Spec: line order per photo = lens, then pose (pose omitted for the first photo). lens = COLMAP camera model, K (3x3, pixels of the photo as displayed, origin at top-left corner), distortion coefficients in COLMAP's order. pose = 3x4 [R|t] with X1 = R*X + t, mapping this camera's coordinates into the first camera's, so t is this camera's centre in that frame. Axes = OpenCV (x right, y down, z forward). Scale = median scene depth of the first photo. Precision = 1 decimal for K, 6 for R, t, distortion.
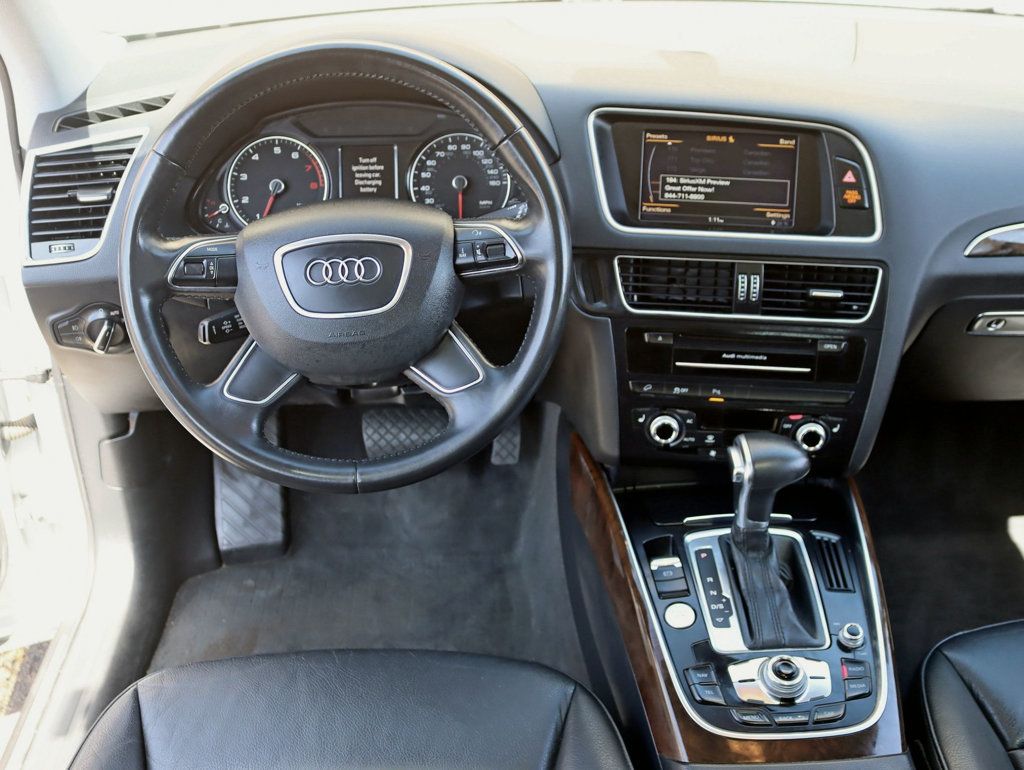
lens RADIAL K [[964.4, 0, 512.0], [0, 964.4, 385.0], [0, 0, 1]] dist [-0.150753, -0.003640]
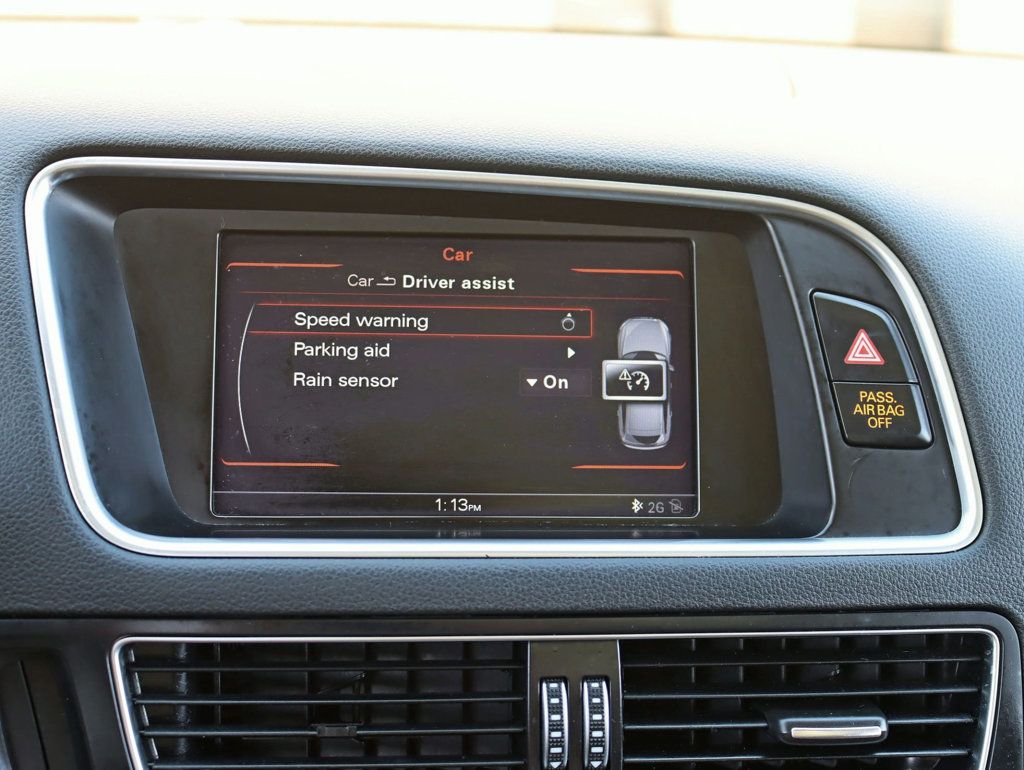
lens RADIAL K [[1270.4, 0, 512.0], [0, 1270.4, 385.0], [0, 0, 1]] dist [-0.023101, -0.029861]
pose [[0.974629, 0.002542, 0.223811, 0.139675], [0.071836, 0.943484, -0.323539, -0.075454], [-0.211985, 0.331409, 0.919364, 0.604693]]
